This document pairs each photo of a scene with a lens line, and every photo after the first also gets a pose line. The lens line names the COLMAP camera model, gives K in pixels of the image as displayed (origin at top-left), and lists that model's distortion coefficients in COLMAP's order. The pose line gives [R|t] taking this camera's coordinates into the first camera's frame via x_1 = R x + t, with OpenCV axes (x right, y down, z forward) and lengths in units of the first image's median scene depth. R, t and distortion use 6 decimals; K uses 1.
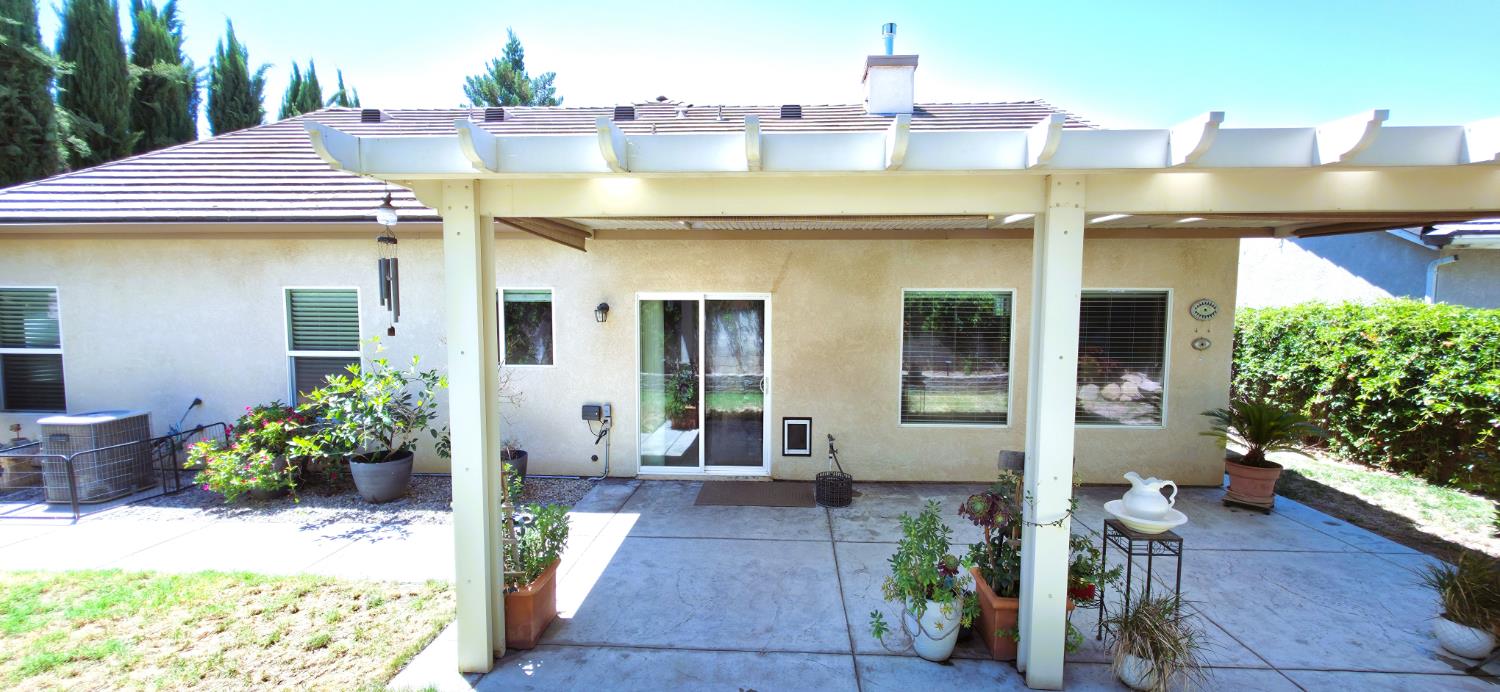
lens RADIAL K [[596.3, 0, 750.0], [0, 596.3, 346.0], [0, 0, 1]] dist [-0.003077, -0.000201]
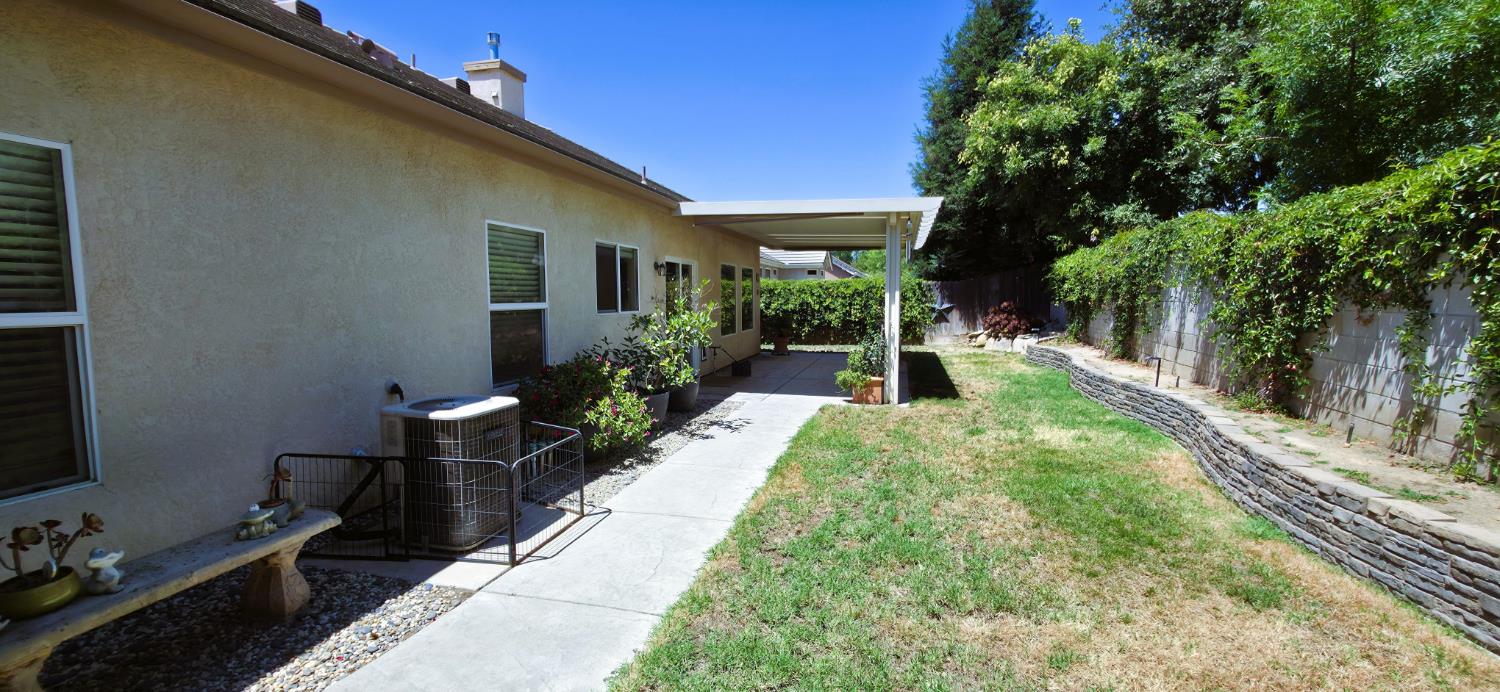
lens RADIAL K [[596.3, 0, 750.0], [0, 596.3, 346.0], [0, 0, 1]] dist [-0.003077, -0.000201]
pose [[0.214312, -0.088302, 0.972766, -1.456181], [0.073274, 0.994552, 0.074137, 0.030026], [-0.974013, 0.055390, 0.219615, 0.500574]]
